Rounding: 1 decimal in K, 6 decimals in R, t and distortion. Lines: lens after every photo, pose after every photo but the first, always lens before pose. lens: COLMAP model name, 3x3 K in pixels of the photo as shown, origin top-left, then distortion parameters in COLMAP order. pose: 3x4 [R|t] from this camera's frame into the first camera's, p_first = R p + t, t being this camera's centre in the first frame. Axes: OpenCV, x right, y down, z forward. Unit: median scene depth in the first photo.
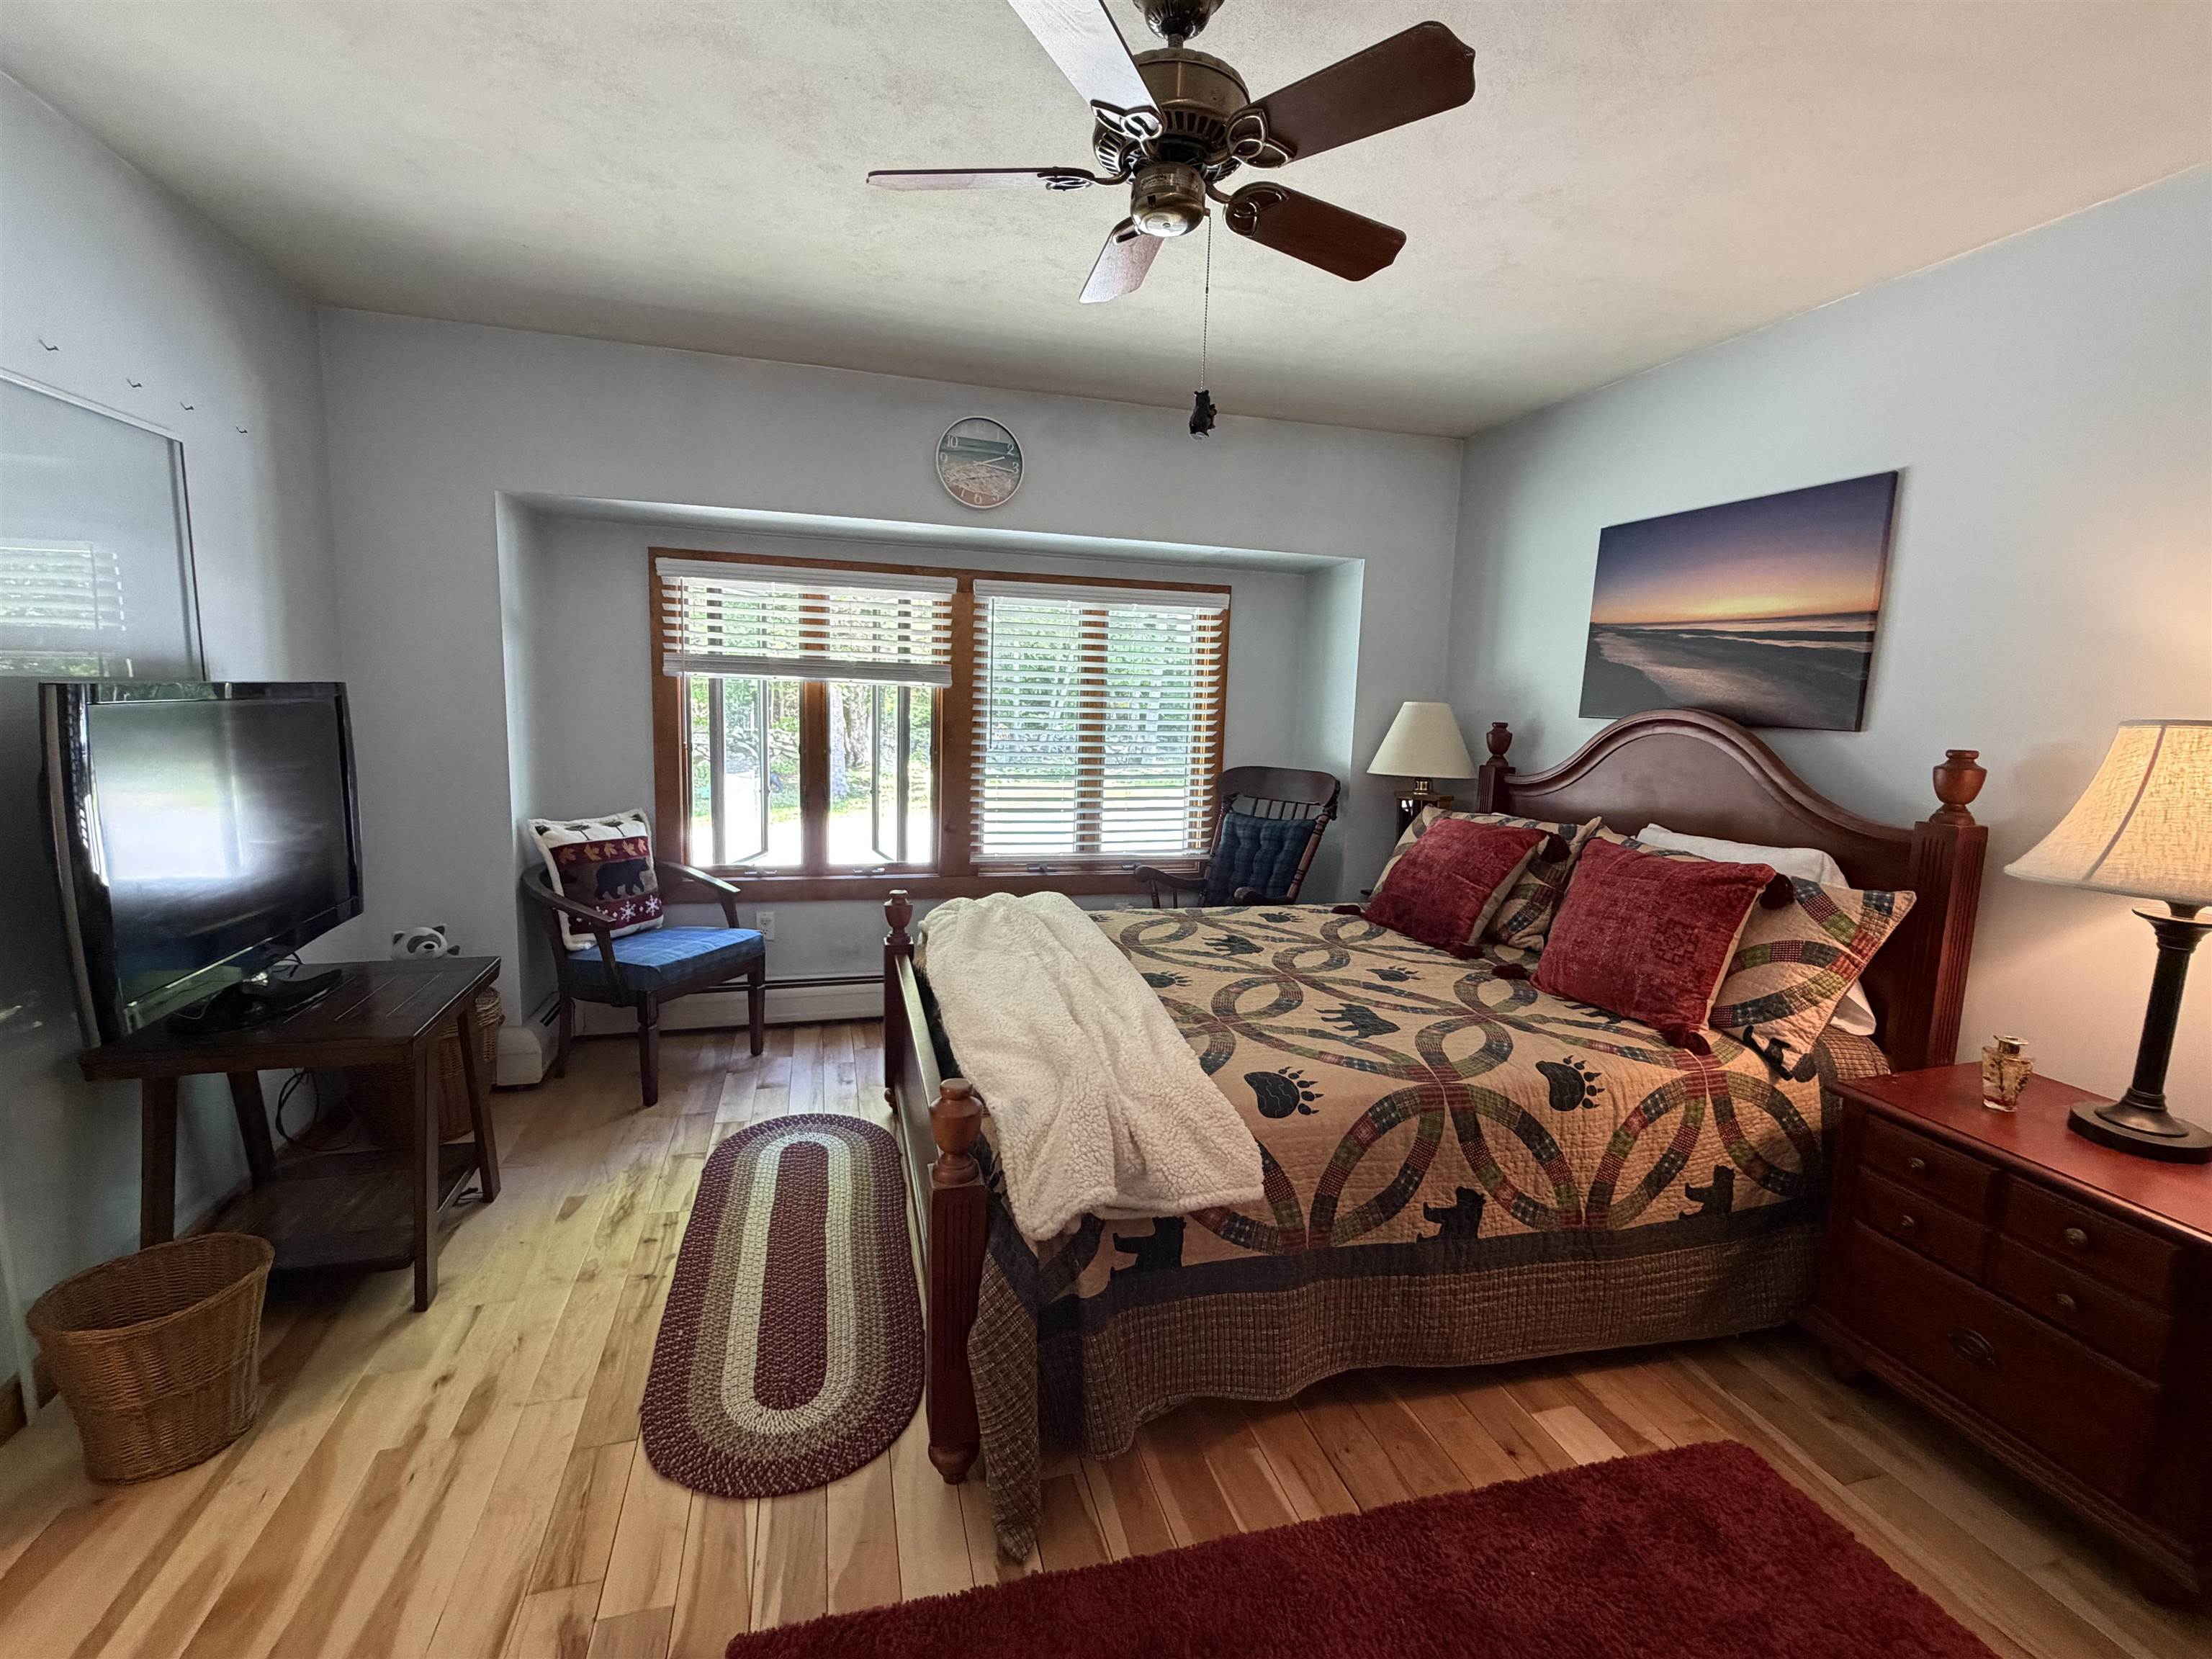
lens RADIAL K [[969.7, 0, 1107.5], [0, 969.7, 822.5], [0, 0, 1]] dist [-0.000301, -0.000459]
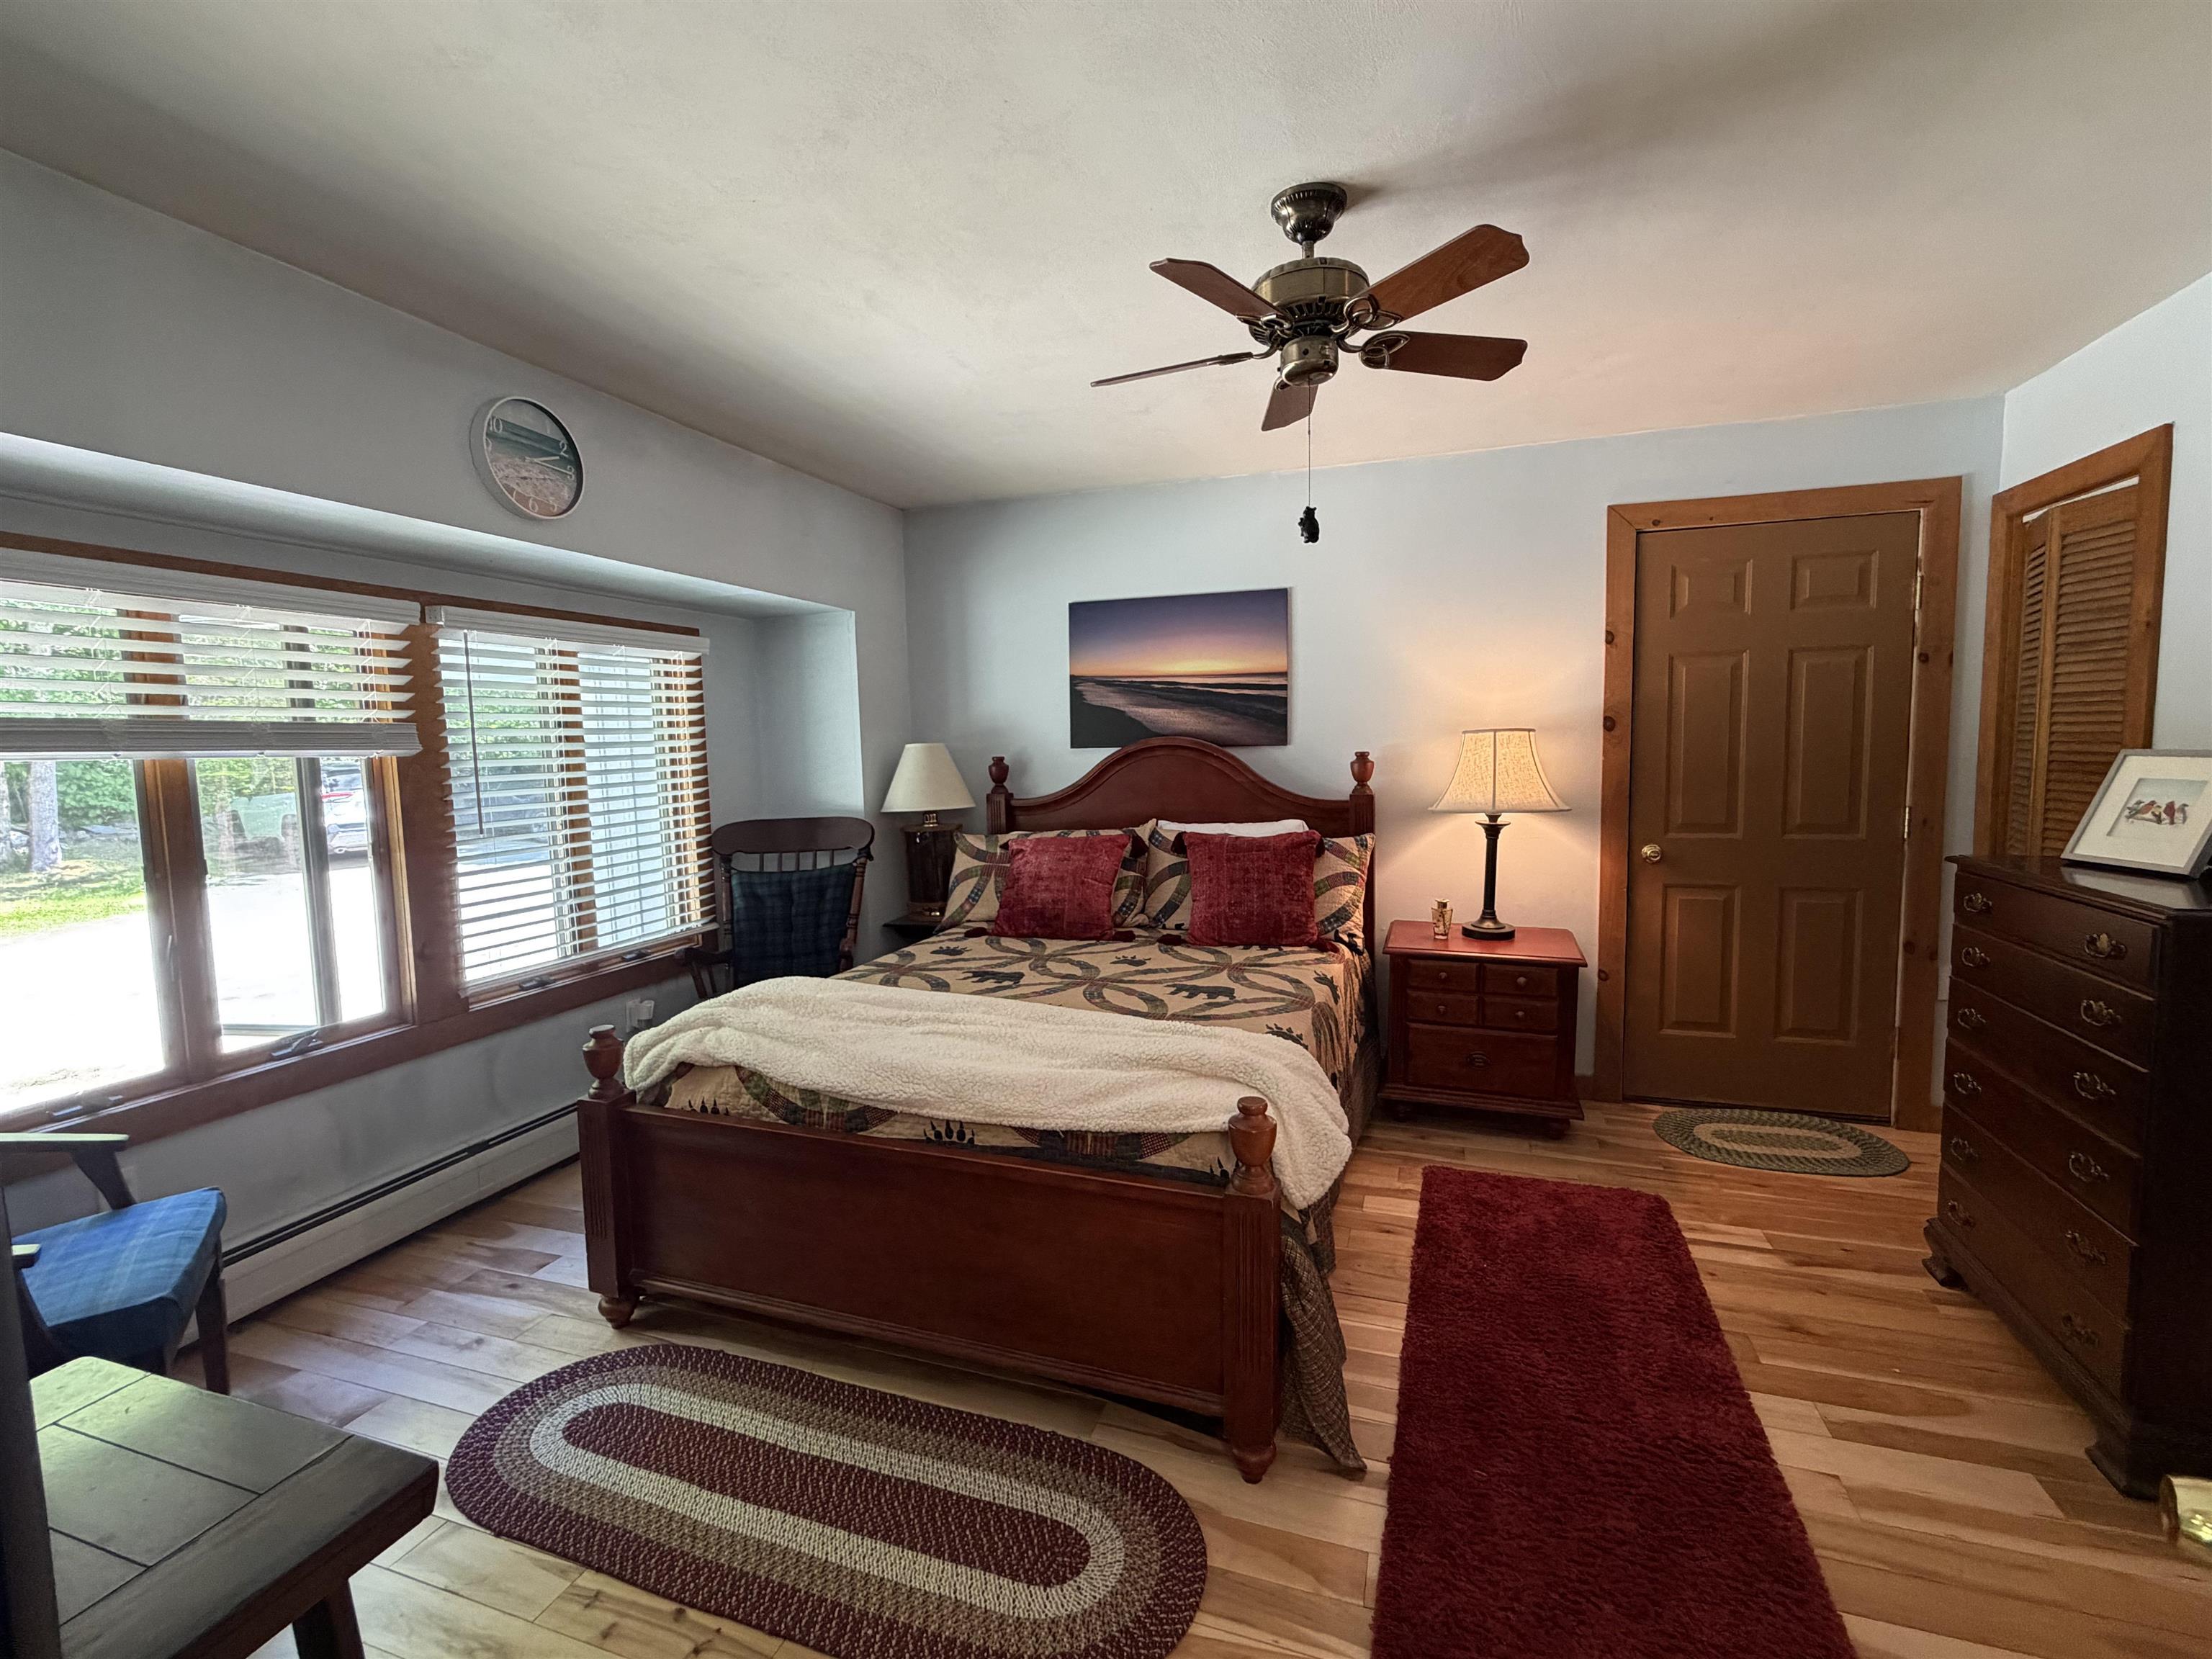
lens RADIAL K [[969.7, 0, 1104.9], [0, 969.7, 820.8], [0, 0, 1]] dist [-0.000301, -0.000459]
pose [[0.577602, -0.112409, 0.808542, -0.540800], [0.147918, 0.988490, 0.031758, -0.048891], [-0.802805, 0.101255, 0.587581, 0.227016]]
